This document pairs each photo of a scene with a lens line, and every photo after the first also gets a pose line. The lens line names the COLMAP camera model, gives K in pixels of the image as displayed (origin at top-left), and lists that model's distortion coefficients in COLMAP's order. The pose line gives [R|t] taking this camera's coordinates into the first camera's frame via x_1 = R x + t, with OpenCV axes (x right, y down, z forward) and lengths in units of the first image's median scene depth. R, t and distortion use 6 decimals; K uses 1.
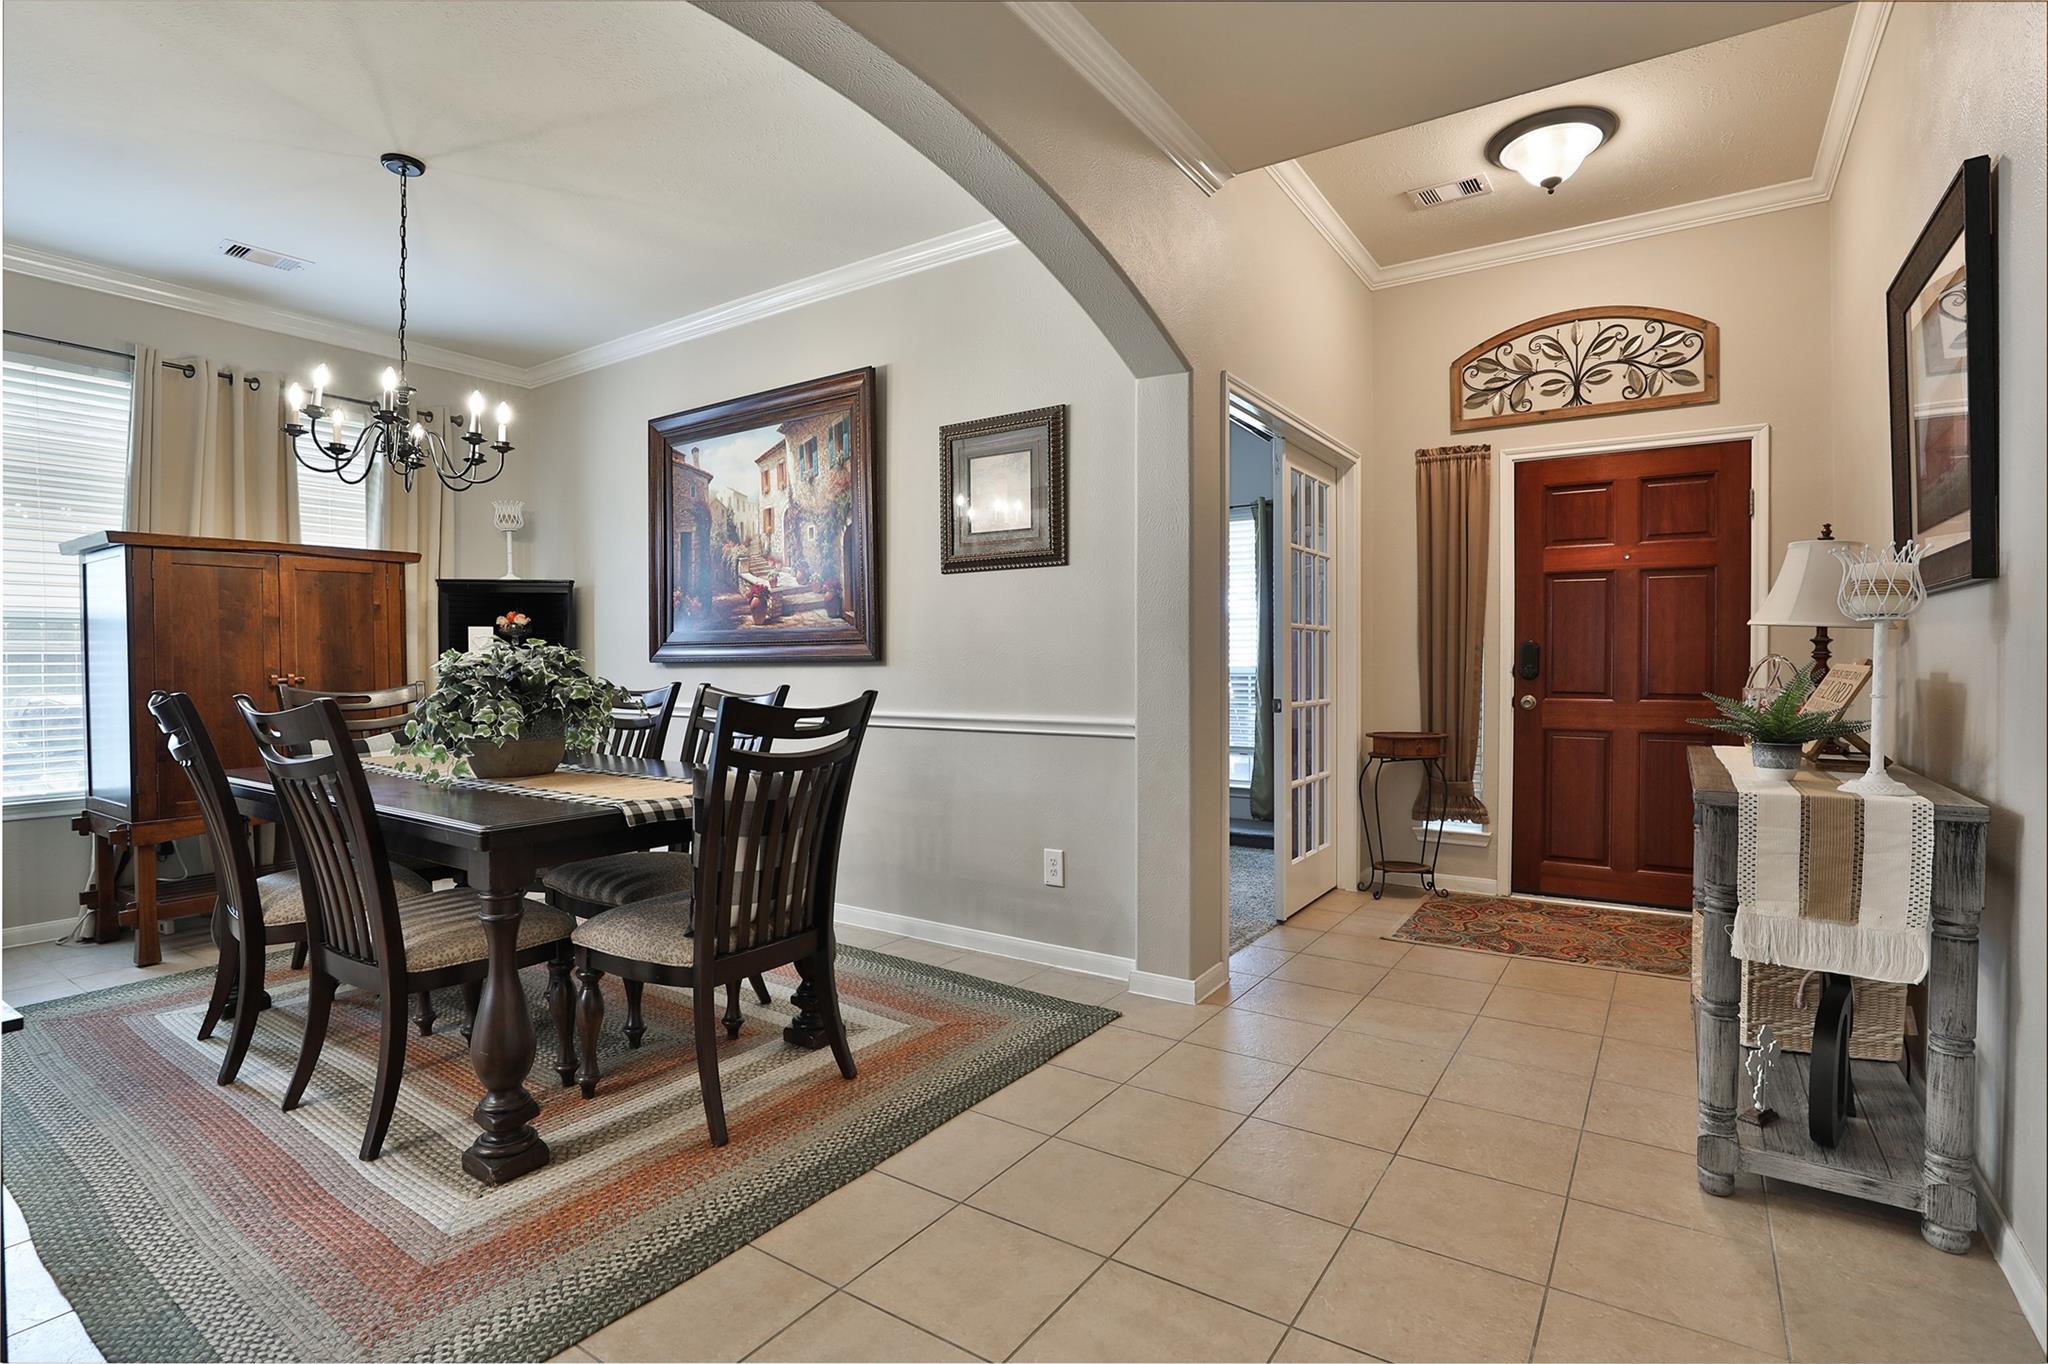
lens RADIAL K [[988.9, 0, 1023.2], [0, 988.9, 673.0], [0, 0, 1]] dist [-0.042512, 0.011087]
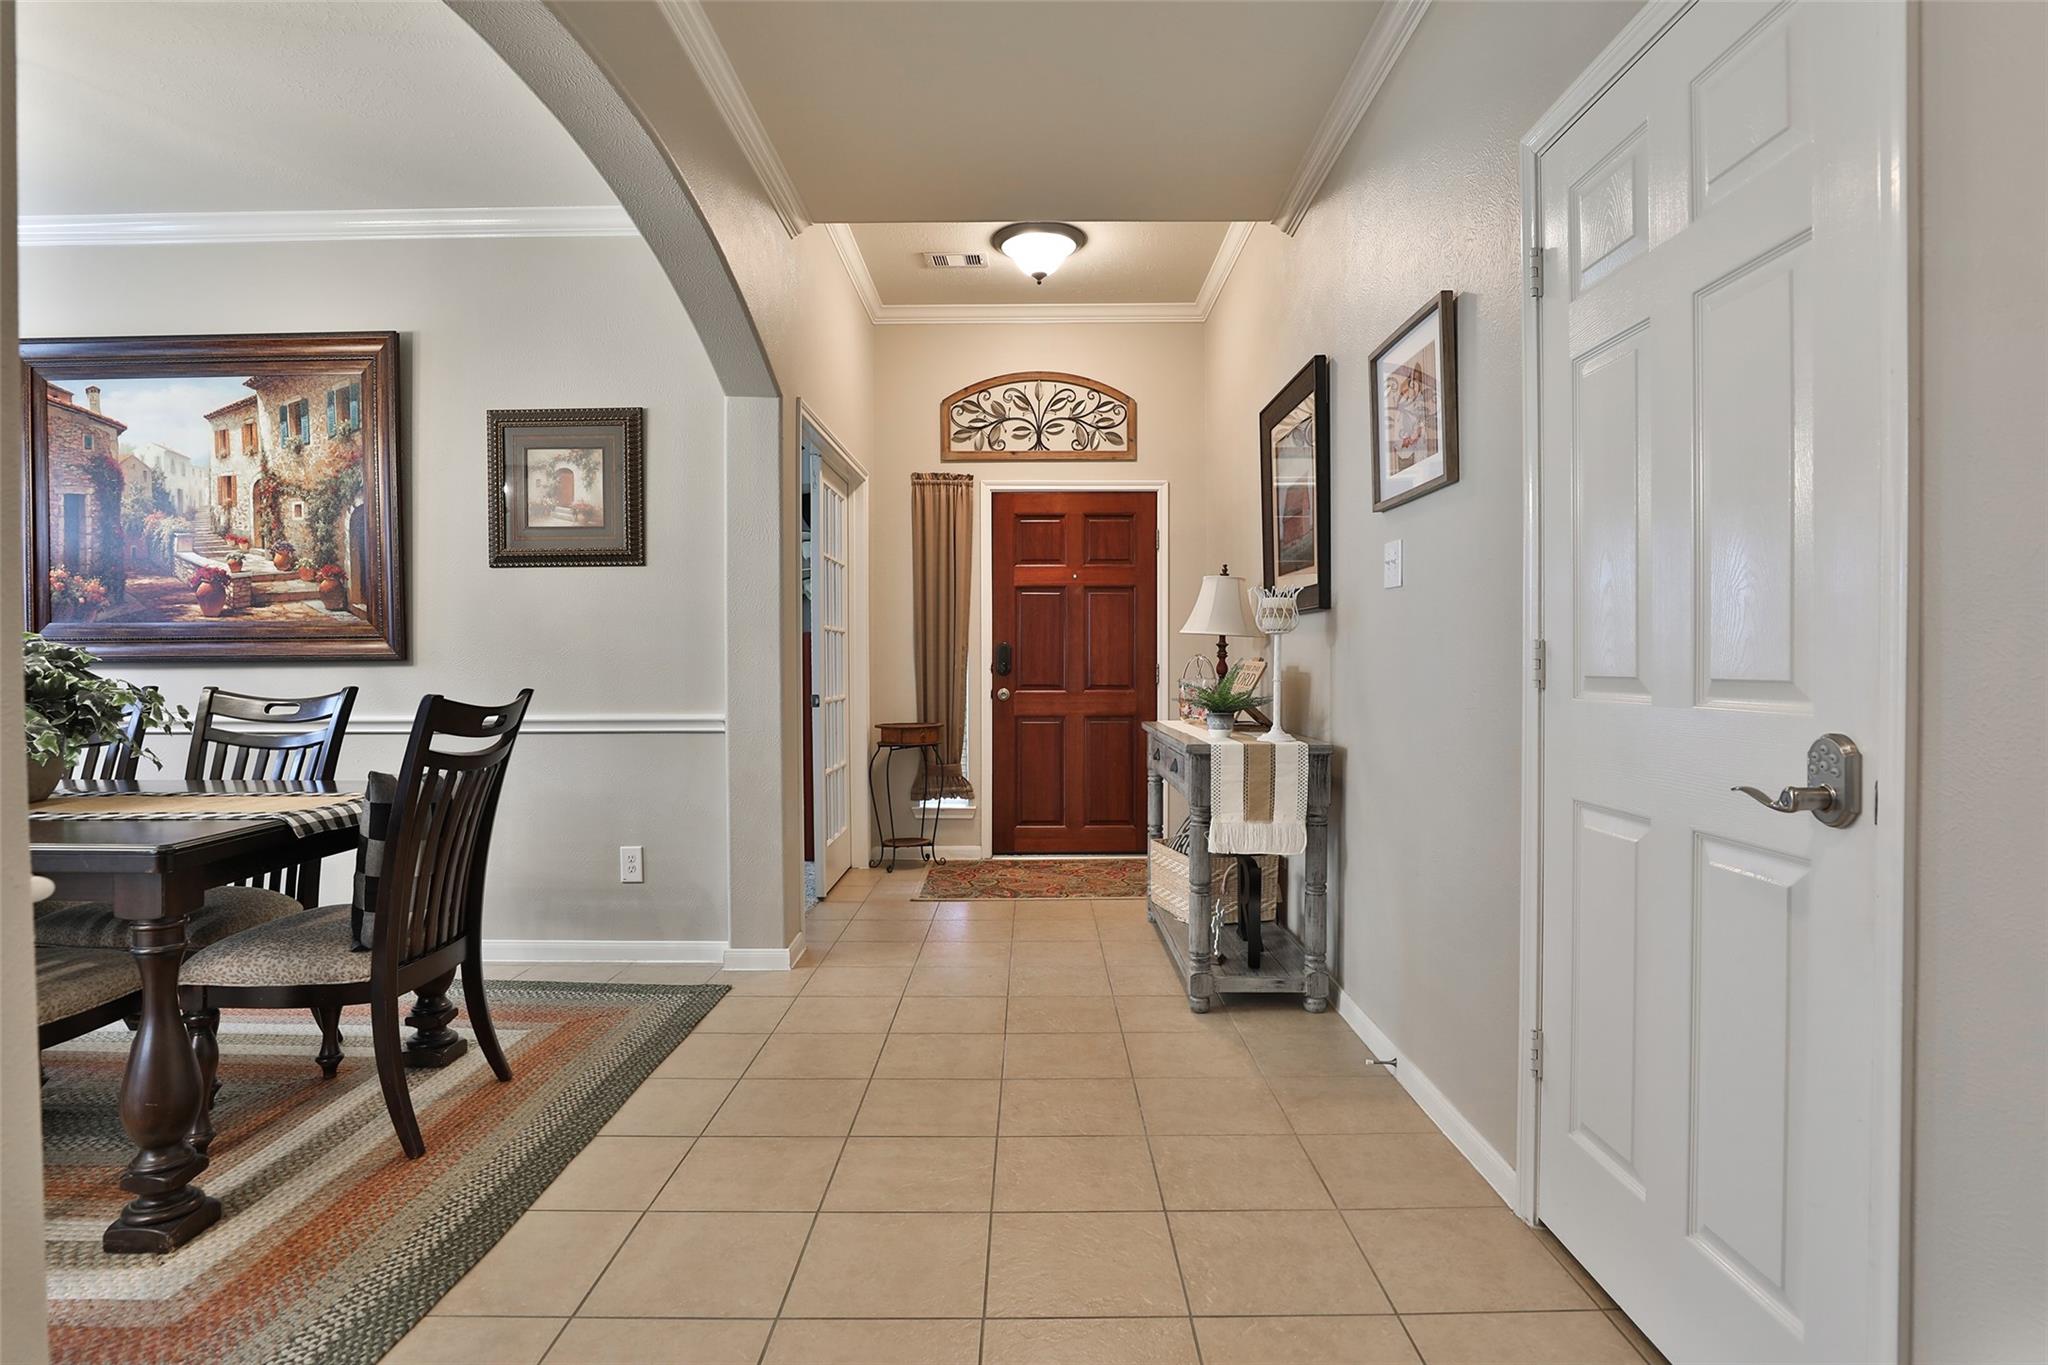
lens RADIAL K [[1079.5, 0, 1025.3], [0, 1079.5, 674.3], [0, 0, 1]] dist [-0.036819, 0.010815]
pose [[0.830740, -0.008265, 0.556599, -0.227467], [0.008305, 0.999963, 0.002452, 0.003028], [-0.556598, 0.002585, 0.830778, -0.127148]]
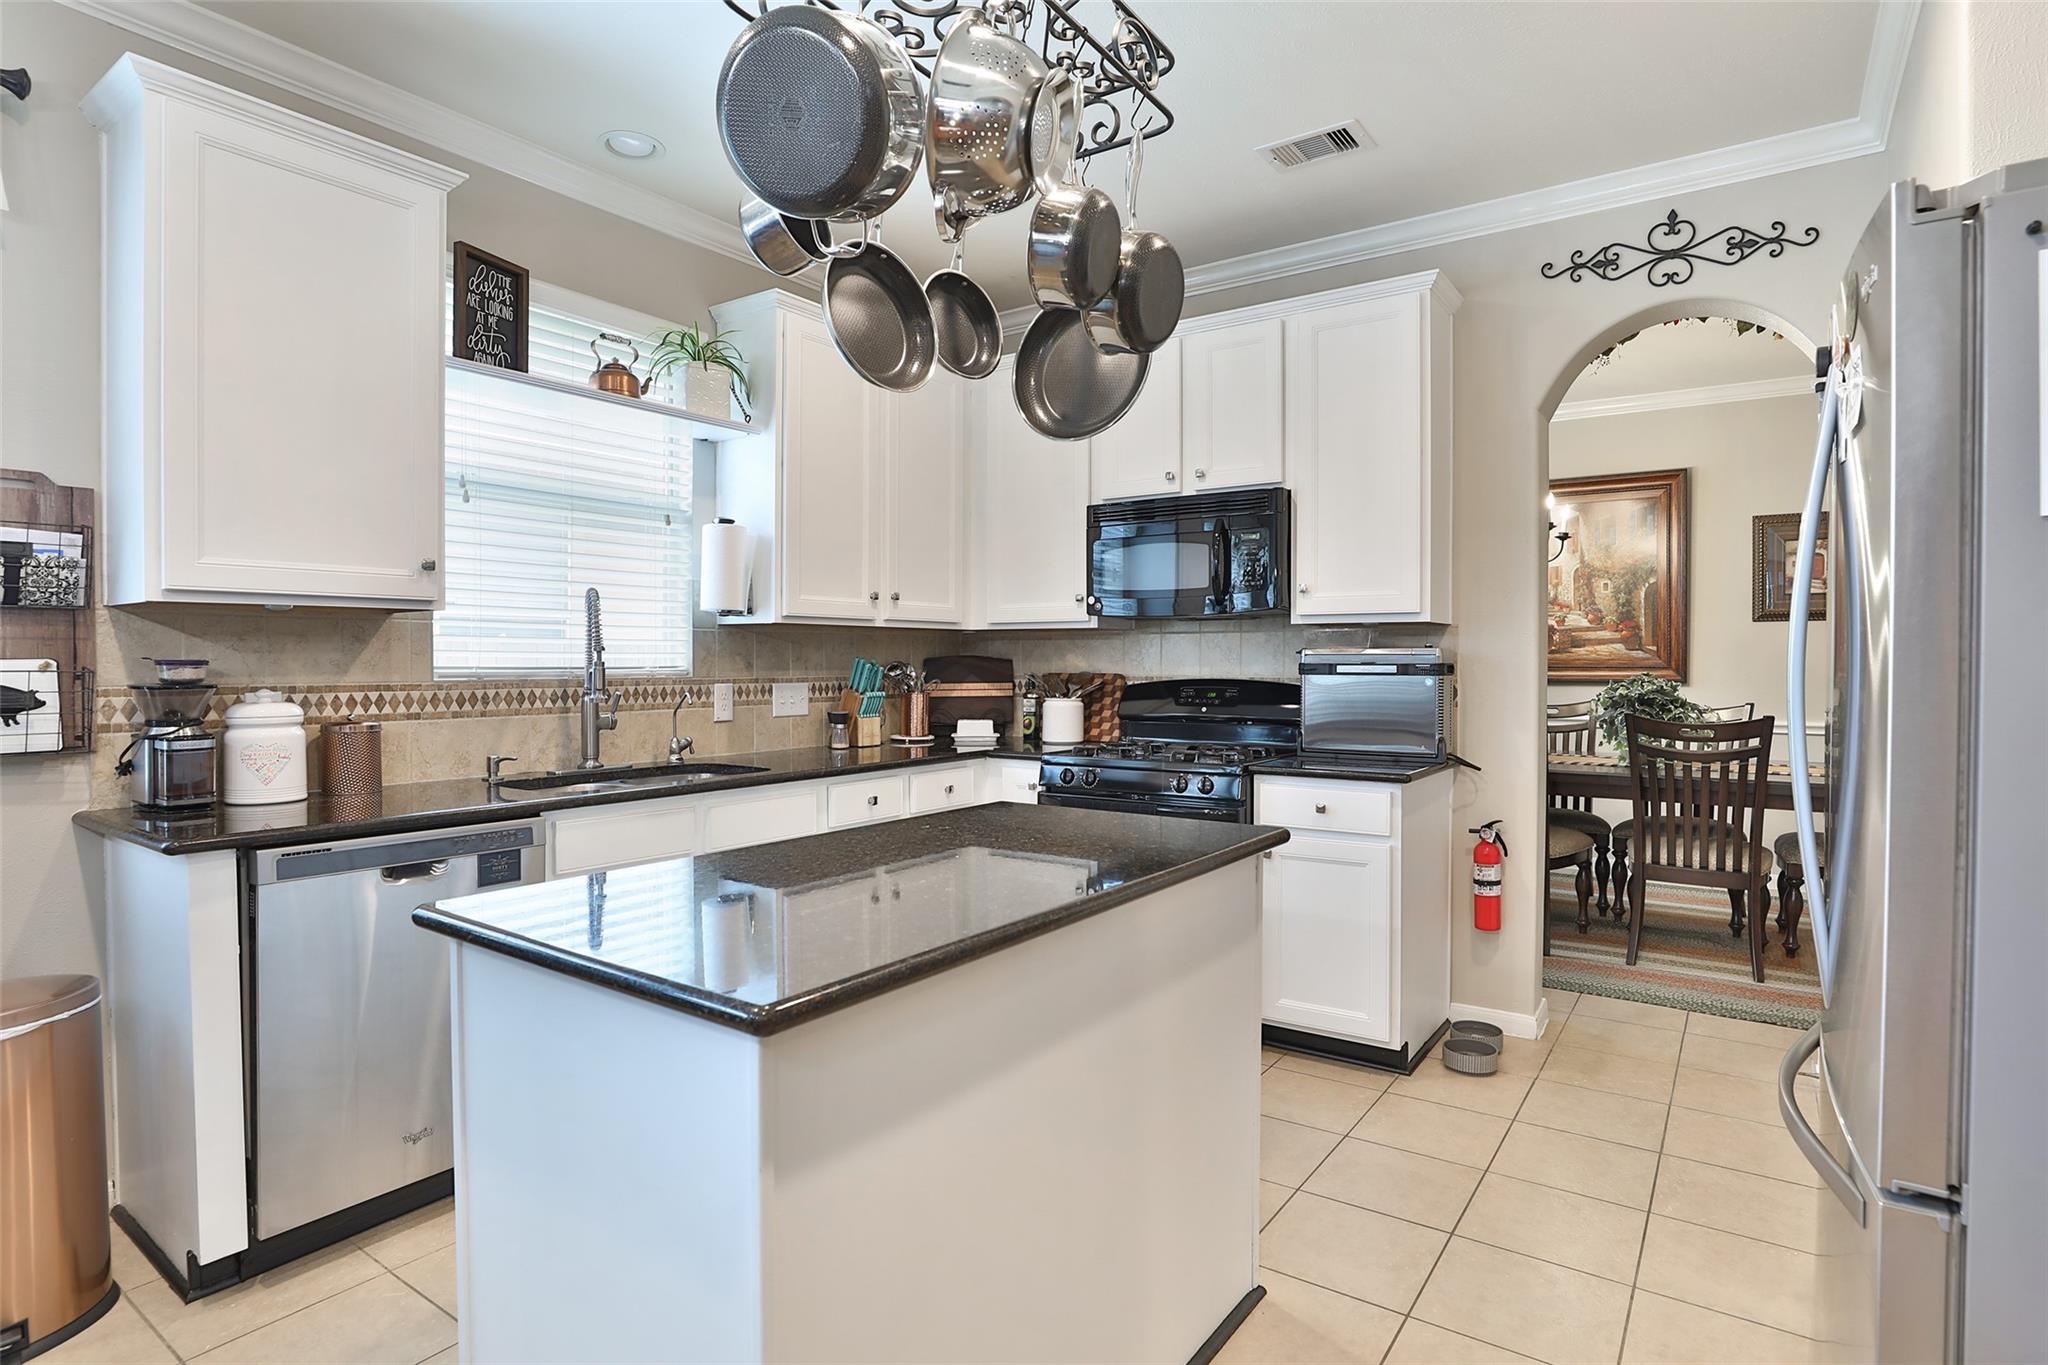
lens RADIAL K [[1079.5, 0, 1048.9], [0, 1079.5, 678.2], [0, 0, 1]] dist [-0.036819, 0.010815]
pose [[0.999990, 0.002541, 0.003773, -1.081304], [-0.002565, 0.999978, 0.006174, -0.027168], [-0.003757, -0.006183, 0.999974, -0.497510]]
